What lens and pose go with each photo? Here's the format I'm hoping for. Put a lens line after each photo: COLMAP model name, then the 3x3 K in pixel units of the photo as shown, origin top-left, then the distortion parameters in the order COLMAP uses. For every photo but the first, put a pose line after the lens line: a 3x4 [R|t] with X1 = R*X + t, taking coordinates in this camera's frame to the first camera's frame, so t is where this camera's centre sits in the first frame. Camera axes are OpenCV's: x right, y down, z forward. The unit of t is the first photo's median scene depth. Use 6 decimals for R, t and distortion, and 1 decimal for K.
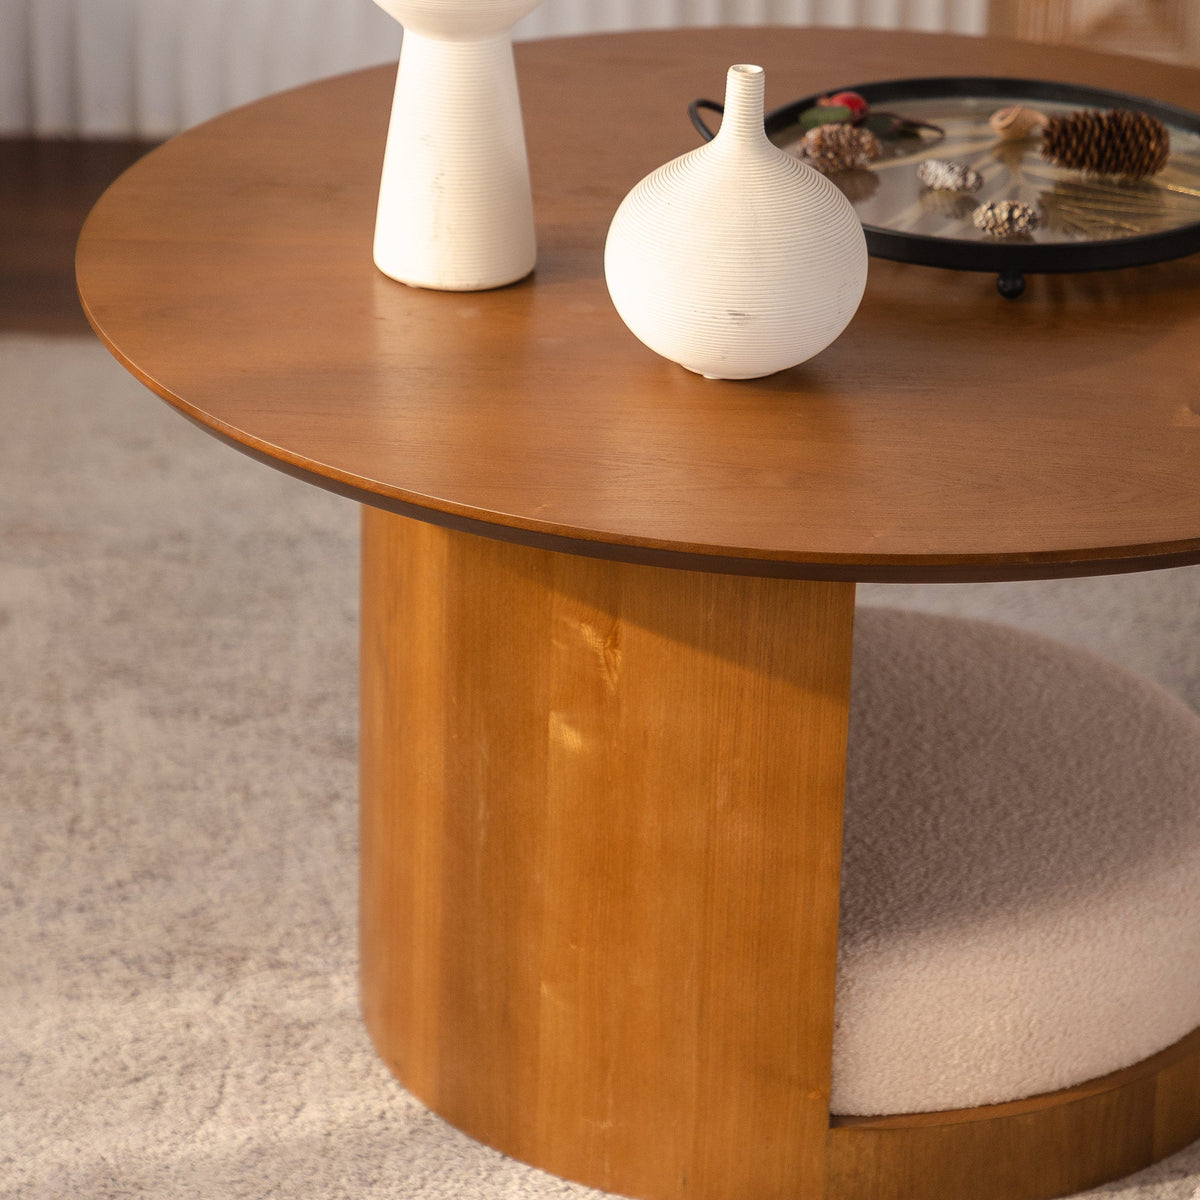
lens RADIAL K [[5279.3, 0, 662.8], [0, 5279.3, 684.9], [0, 0, 1]] dist [0.072017, 0.000000]
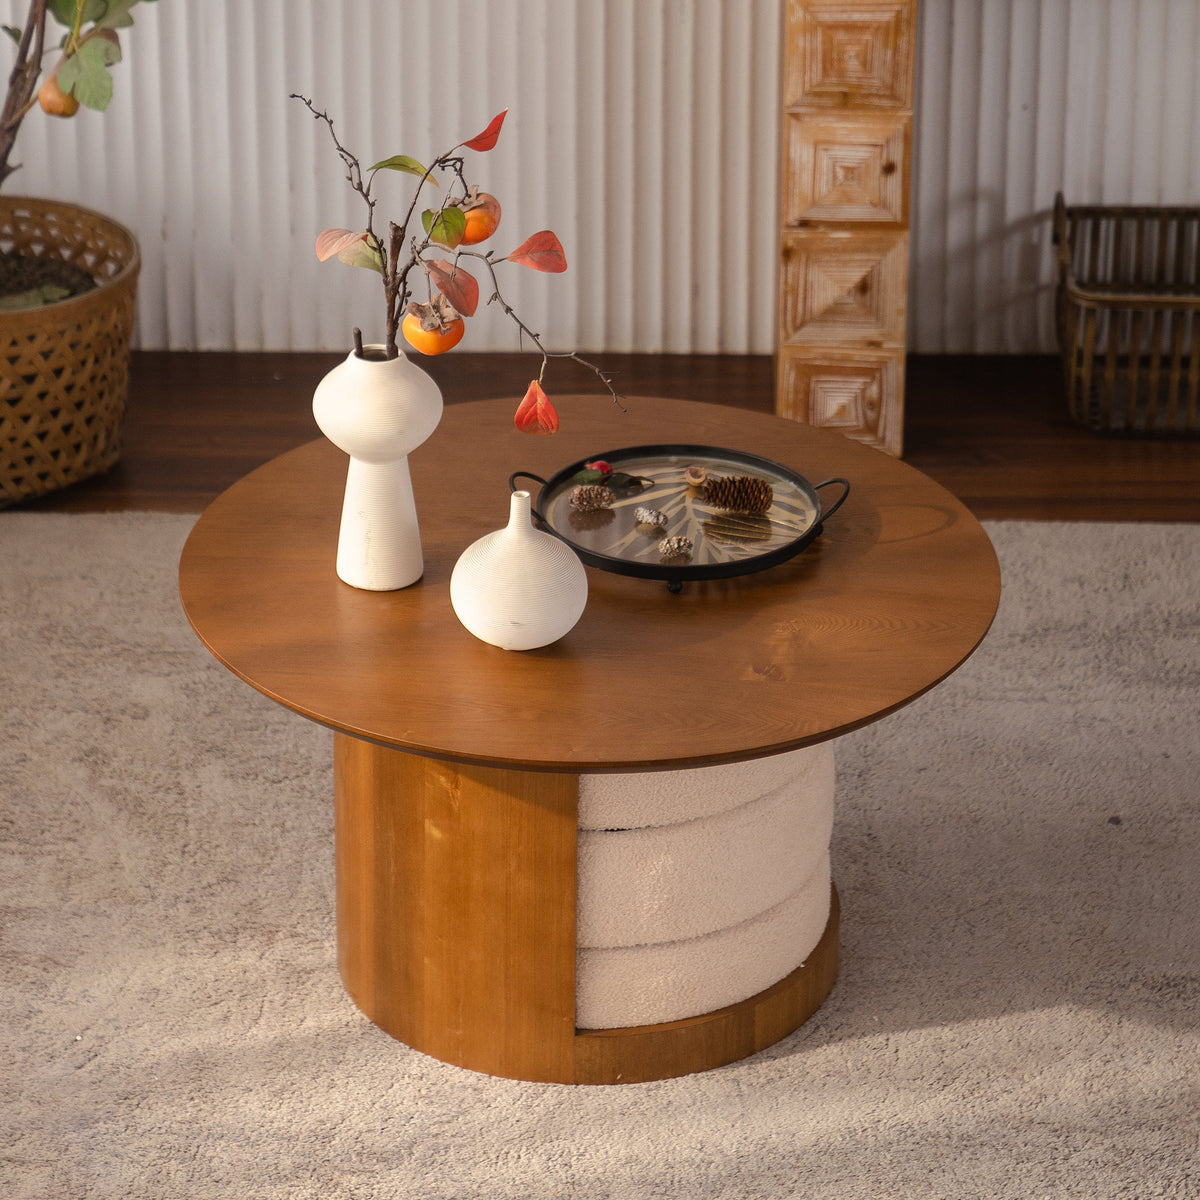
lens RADIAL K [[5279.3, 0, 601.7], [0, 5279.3, 598.9], [0, 0, 1]] dist [0.072017, 0.000000]
pose [[0.998928, 0.001661, -0.046251, 0.127943], [-0.000067, 0.999407, 0.034446, -0.137559], [0.046281, -0.034406, 0.998336, -0.881635]]
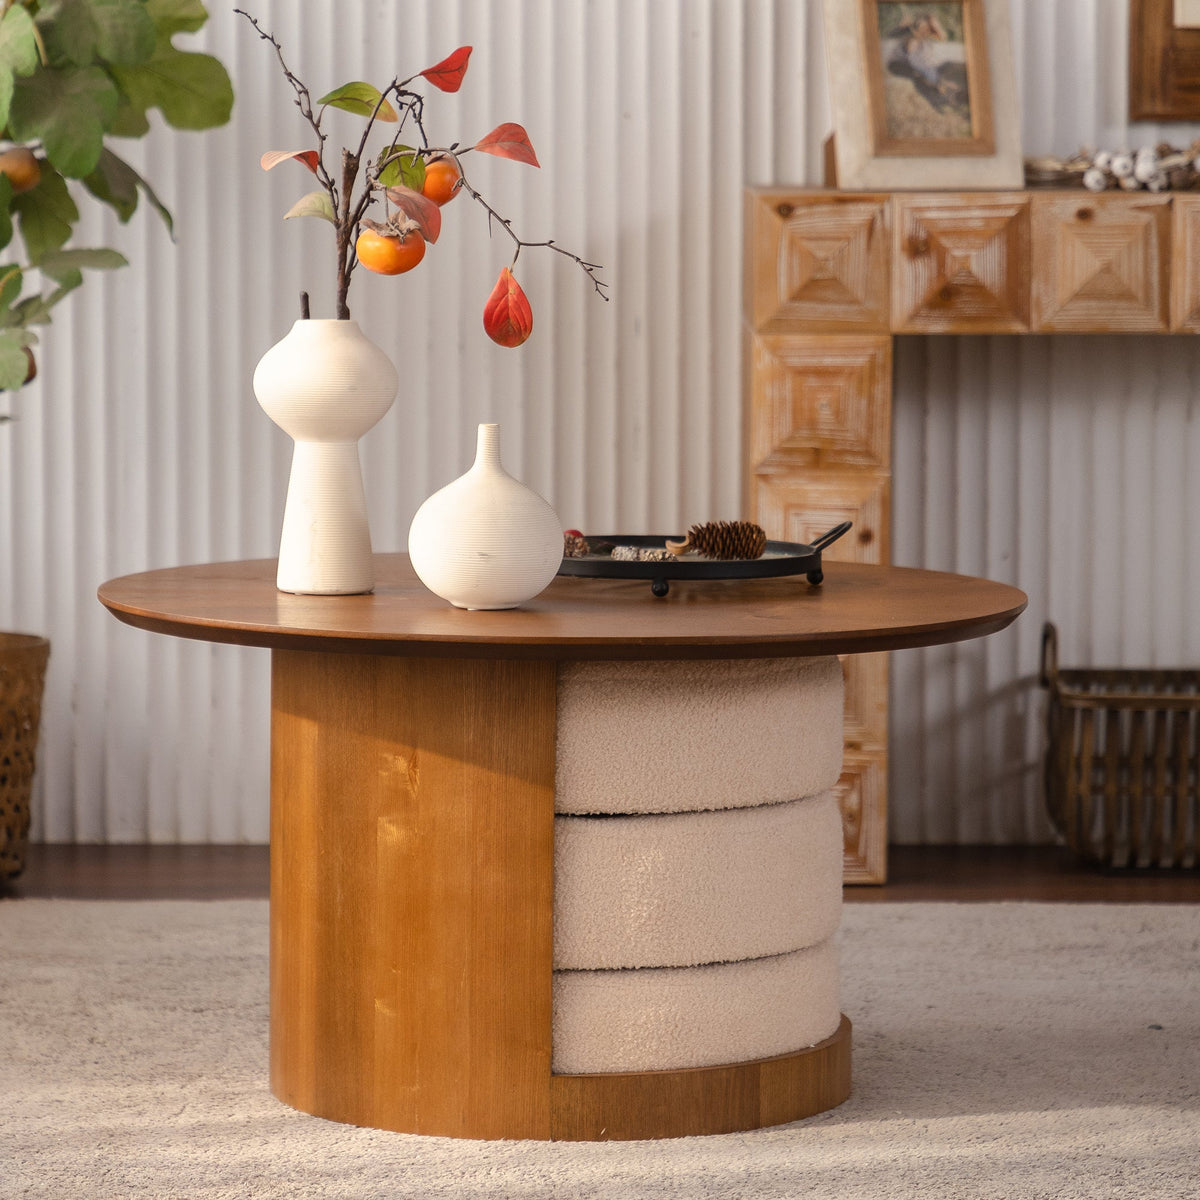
lens RADIAL K [[5279.3, 0, 605.6], [0, 5279.3, 599.3], [0, 0, 1]] dist [0.072017, 0.000000]
pose [[0.999657, -0.017260, -0.019703, 0.082187], [0.010408, 0.952015, -0.305875, 0.438449], [0.024037, 0.305565, 0.951868, -0.583025]]
